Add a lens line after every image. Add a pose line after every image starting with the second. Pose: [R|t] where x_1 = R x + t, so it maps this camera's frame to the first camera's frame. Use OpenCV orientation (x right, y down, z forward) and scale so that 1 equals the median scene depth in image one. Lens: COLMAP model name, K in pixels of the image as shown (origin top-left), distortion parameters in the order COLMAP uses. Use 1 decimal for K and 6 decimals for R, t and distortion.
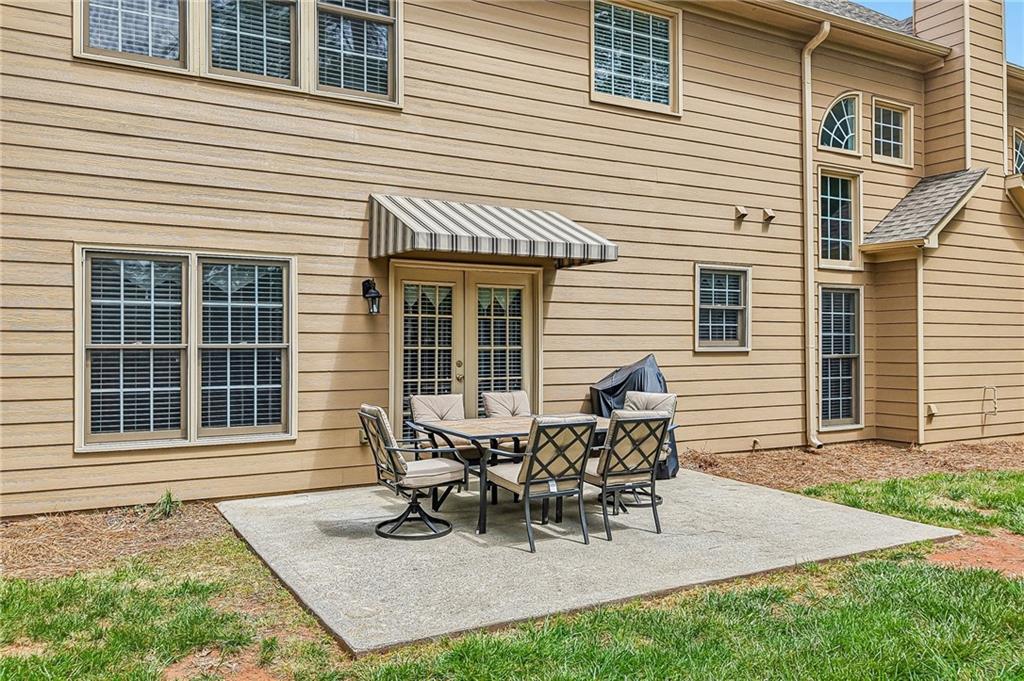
lens RADIAL K [[808.3, 0, 512.0], [0, 808.3, 340.5], [0, 0, 1]] dist [0.080886, -0.140300]
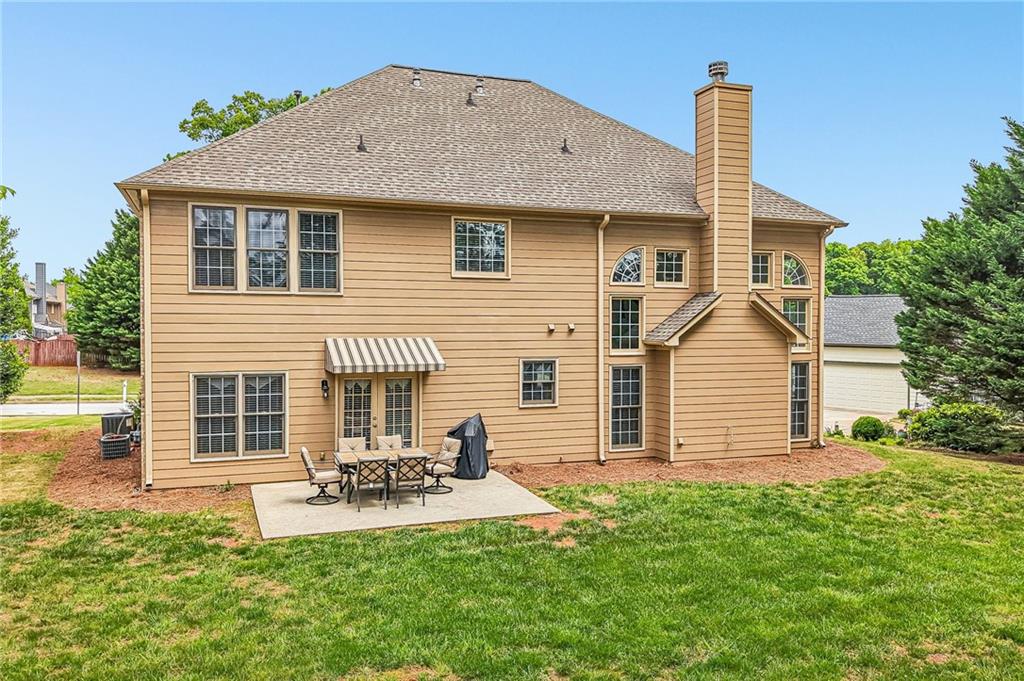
lens RADIAL K [[808.3, 0, 512.0], [0, 808.3, 340.5], [0, 0, 1]] dist [0.080886, -0.140300]
pose [[0.987187, 0.009797, -0.159264, 0.592828], [-0.004718, 0.999469, 0.032238, -0.231794], [0.159495, -0.031074, 0.986710, -0.915521]]
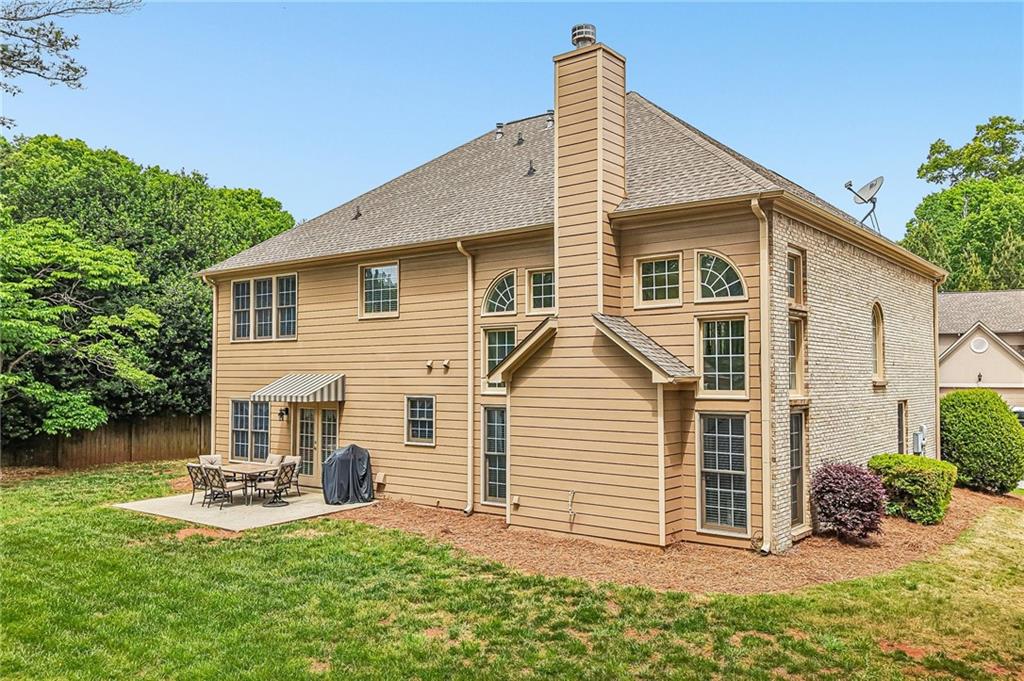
lens RADIAL K [[808.3, 0, 512.0], [0, 808.3, 340.5], [0, 0, 1]] dist [0.080886, -0.140300]
pose [[0.372474, -0.037450, -0.927287, 2.403786], [0.006142, 0.999263, -0.037890, -0.177000], [0.928022, 0.008418, 0.372430, 0.660356]]
